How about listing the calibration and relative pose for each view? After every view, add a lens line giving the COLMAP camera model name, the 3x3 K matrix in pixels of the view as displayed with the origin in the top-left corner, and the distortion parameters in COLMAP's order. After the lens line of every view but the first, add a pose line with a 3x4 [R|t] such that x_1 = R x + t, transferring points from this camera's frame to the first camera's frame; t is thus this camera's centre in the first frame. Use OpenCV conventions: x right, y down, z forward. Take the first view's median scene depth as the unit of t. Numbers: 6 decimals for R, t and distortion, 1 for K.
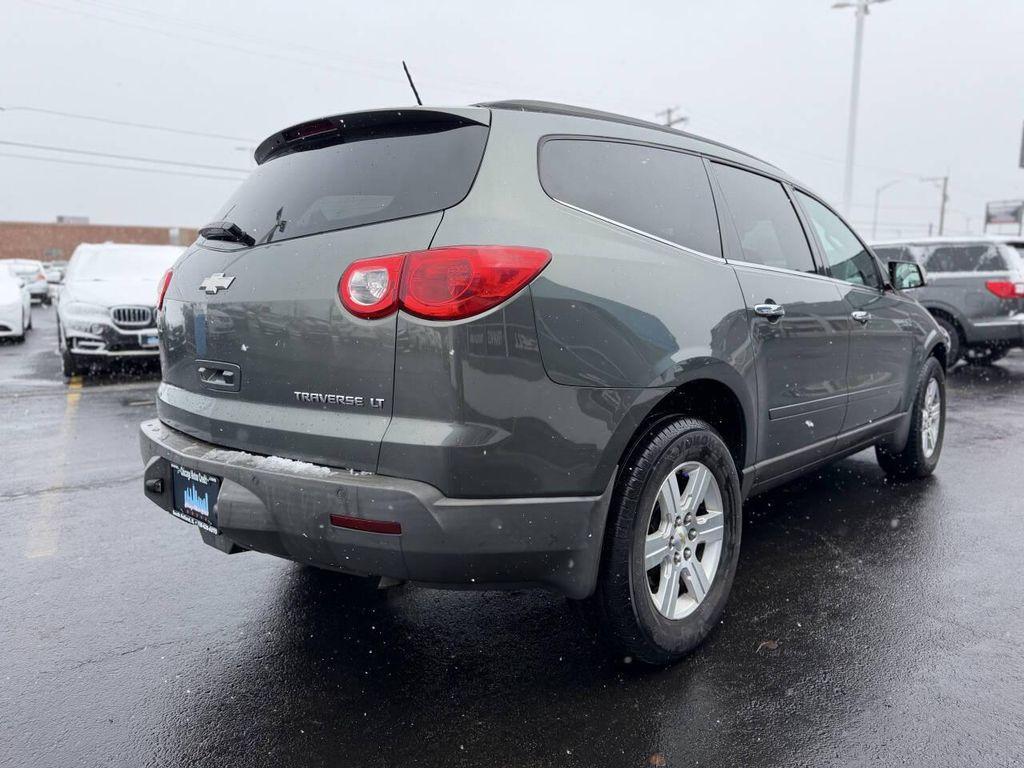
lens RADIAL K [[728.8, 0, 533.7], [0, 728.8, 379.5], [0, 0, 1]] dist [0.033966, -0.029616]
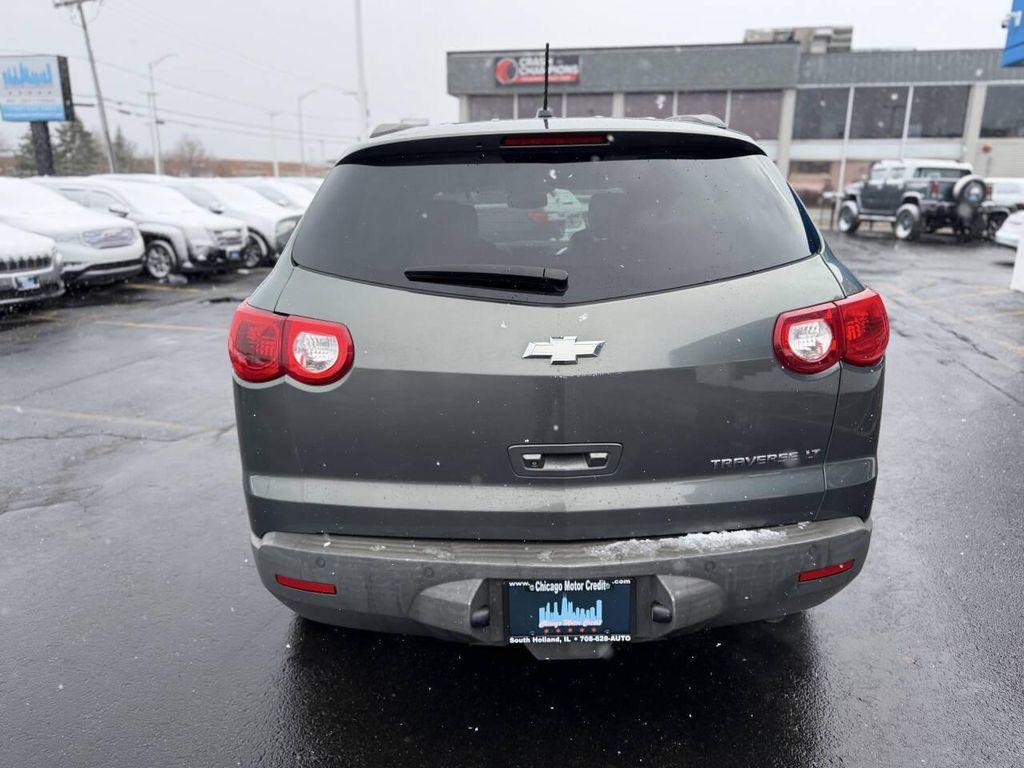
lens RADIAL K [[728.8, 0, 520.9], [0, 728.8, 383.4], [0, 0, 1]] dist [0.033966, -0.029616]
pose [[0.750363, -0.176095, 0.637139, -0.876187], [0.094283, 0.982520, 0.160515, -0.202751], [-0.654268, -0.060373, 0.753849, 0.384894]]
